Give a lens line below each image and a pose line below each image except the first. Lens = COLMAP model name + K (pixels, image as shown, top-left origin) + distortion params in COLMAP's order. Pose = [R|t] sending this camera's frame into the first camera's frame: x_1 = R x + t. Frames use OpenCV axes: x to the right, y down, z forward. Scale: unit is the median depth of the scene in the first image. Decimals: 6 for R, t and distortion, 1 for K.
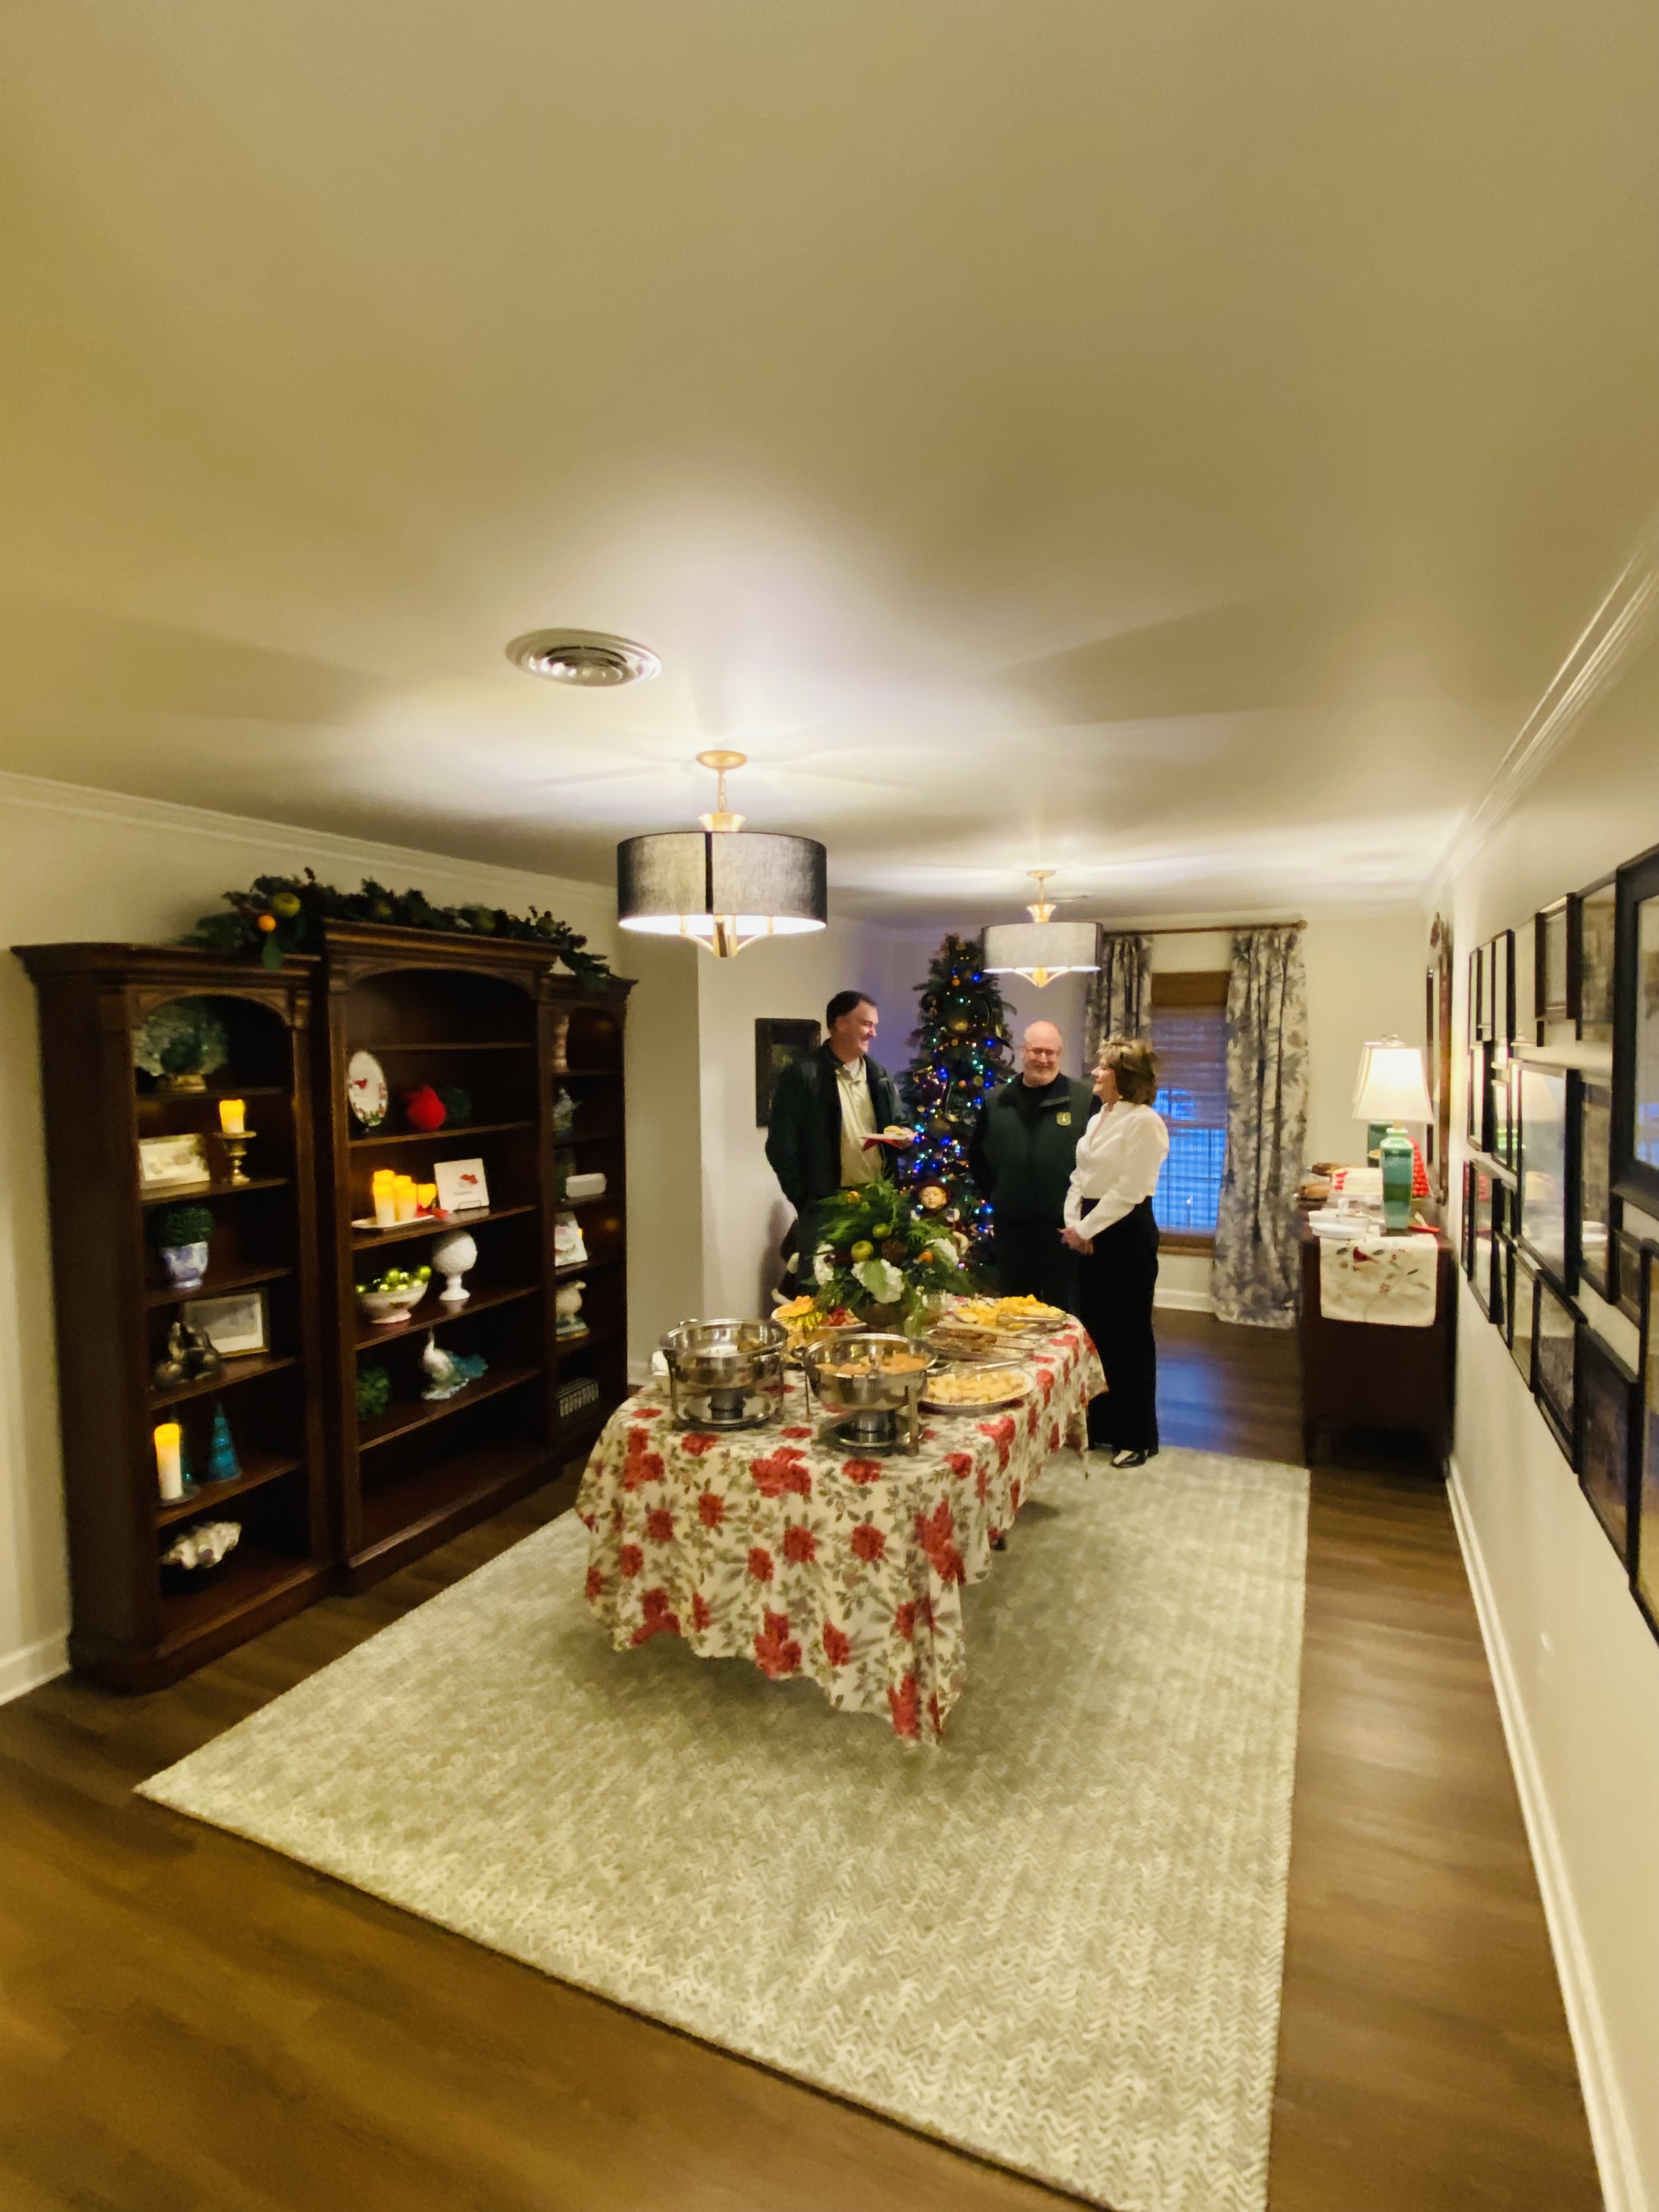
lens RADIAL K [[1066.7, 0, 829.5], [0, 1066.7, 1106.0], [0, 0, 1]] dist [0.001383, 0.000141]
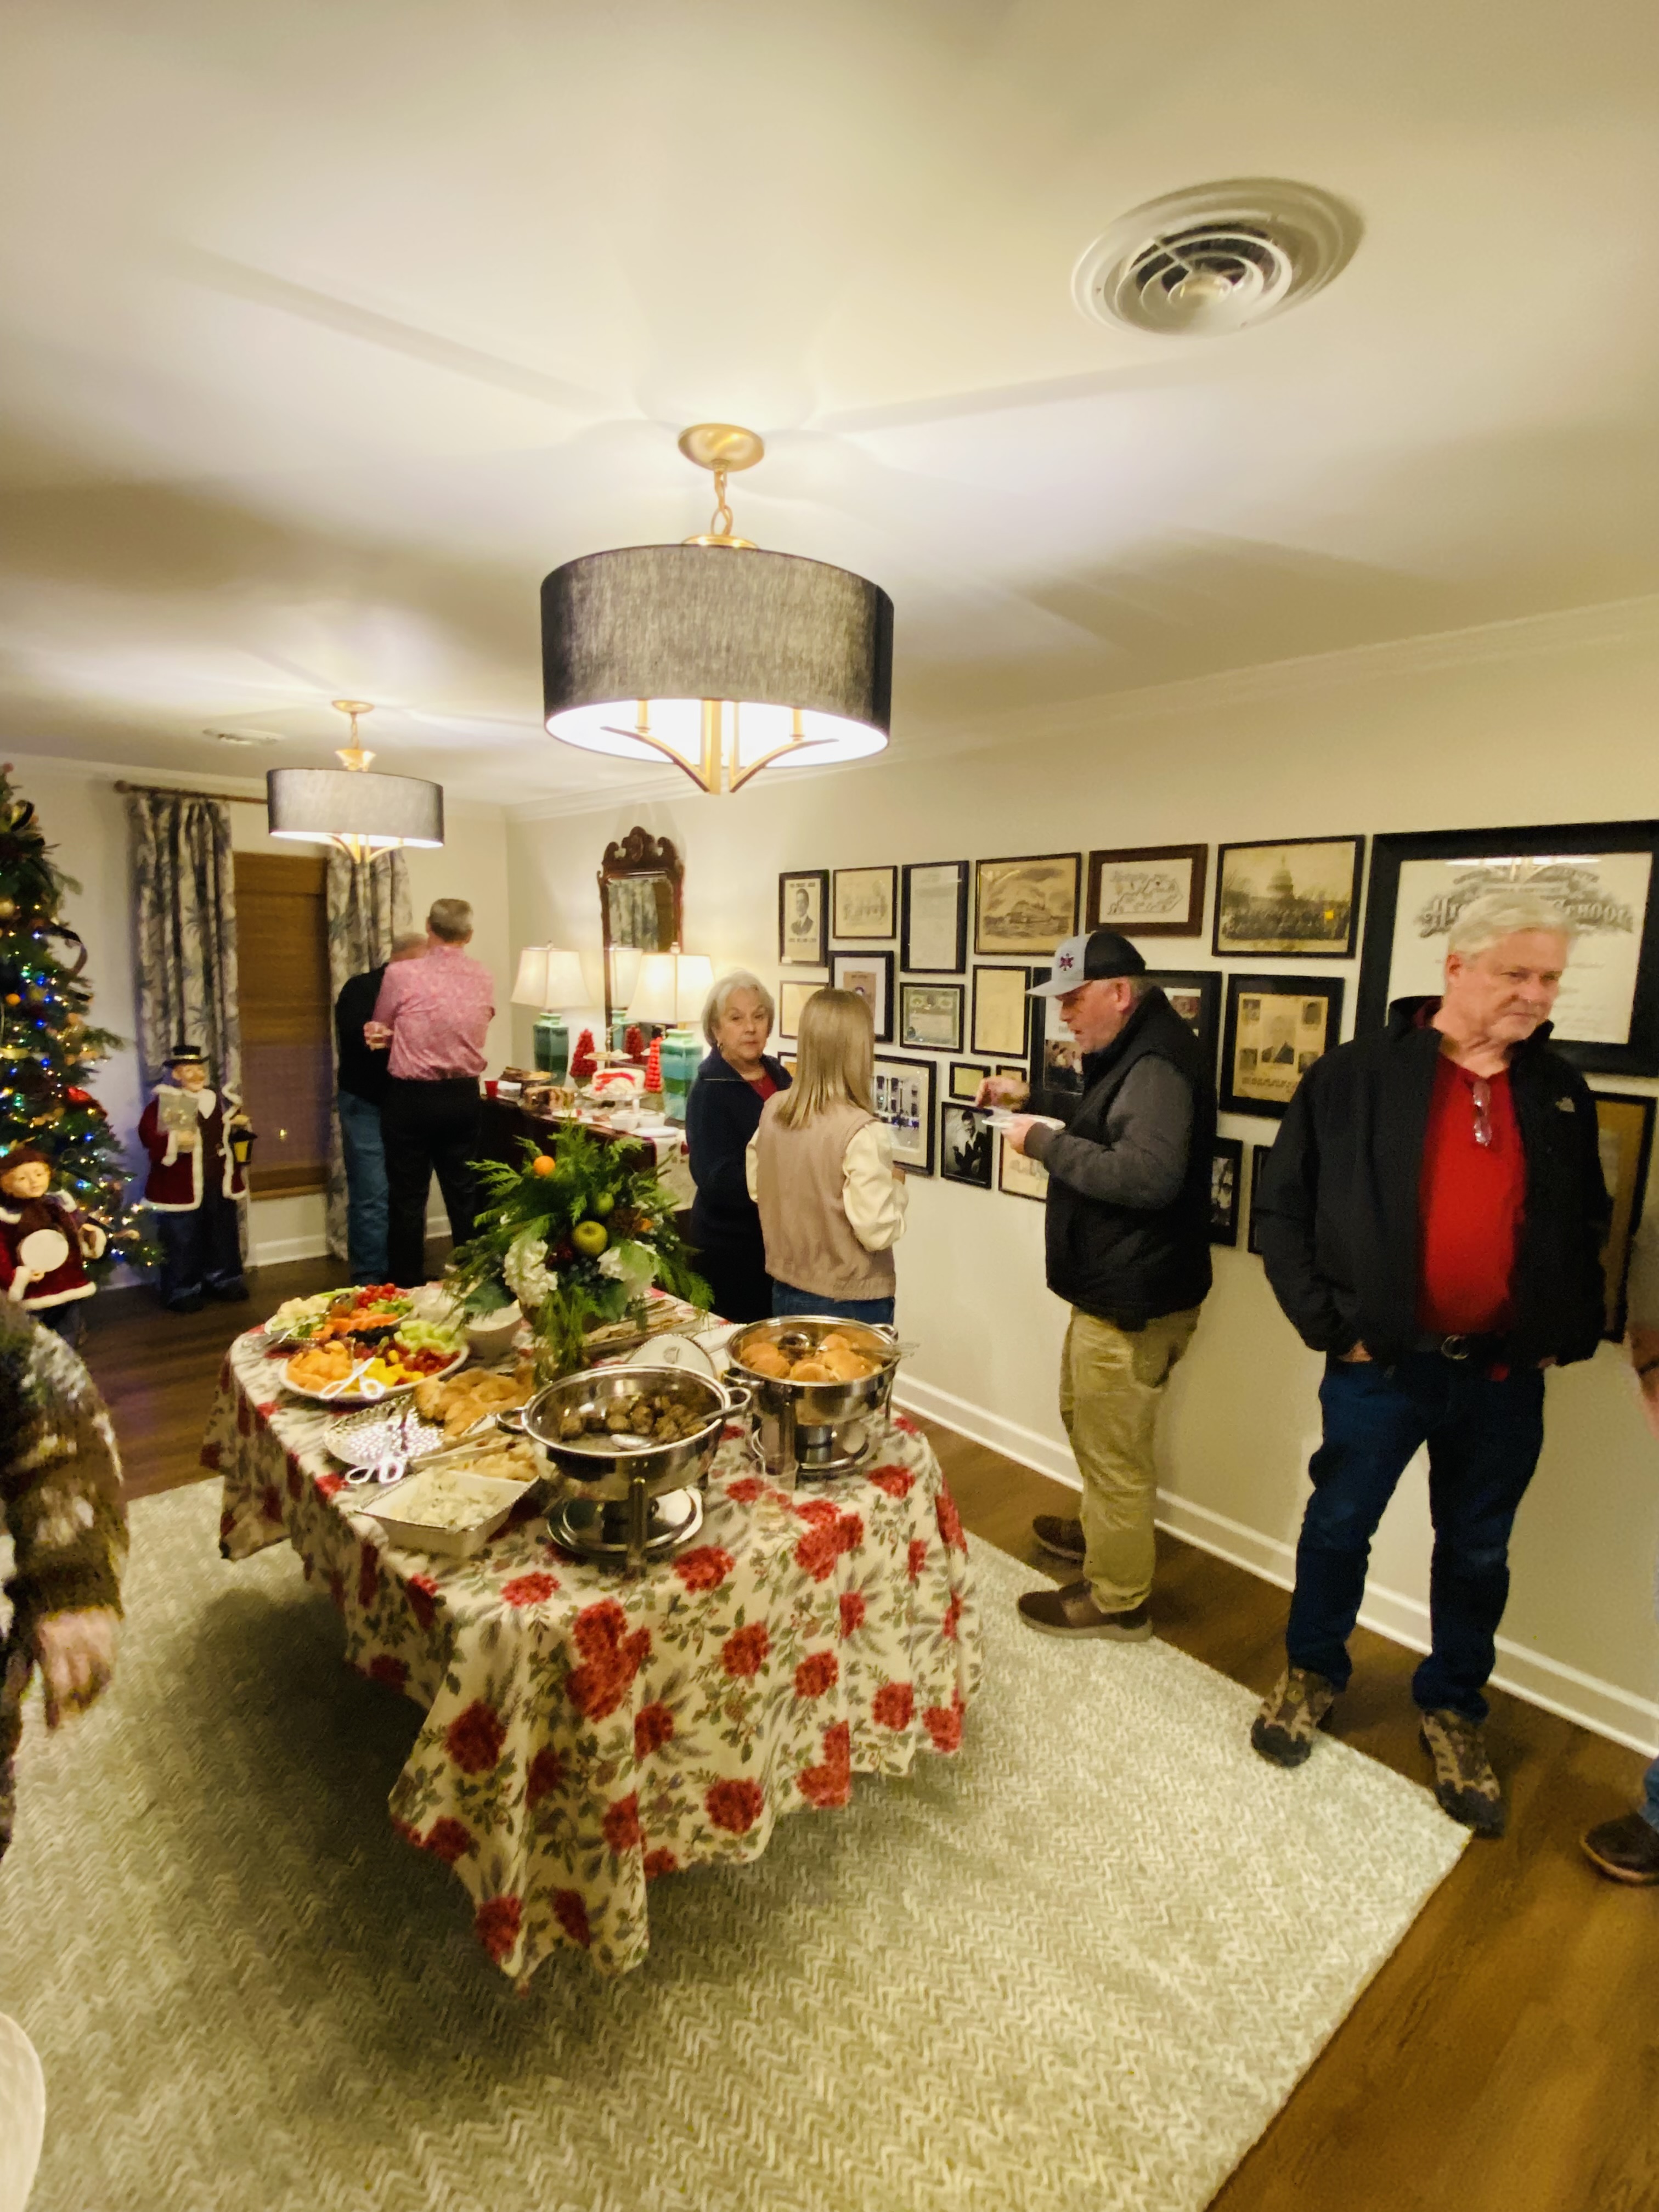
lens RADIAL K [[1066.7, 0, 829.5], [0, 1066.7, 1106.0], [0, 0, 1]] dist [0.001383, 0.000141]
pose [[0.406435, -0.115875, 0.906302, -0.590011], [0.034773, 0.993169, 0.111387, -0.023587], [-0.913018, -0.013757, 0.407688, 0.628976]]
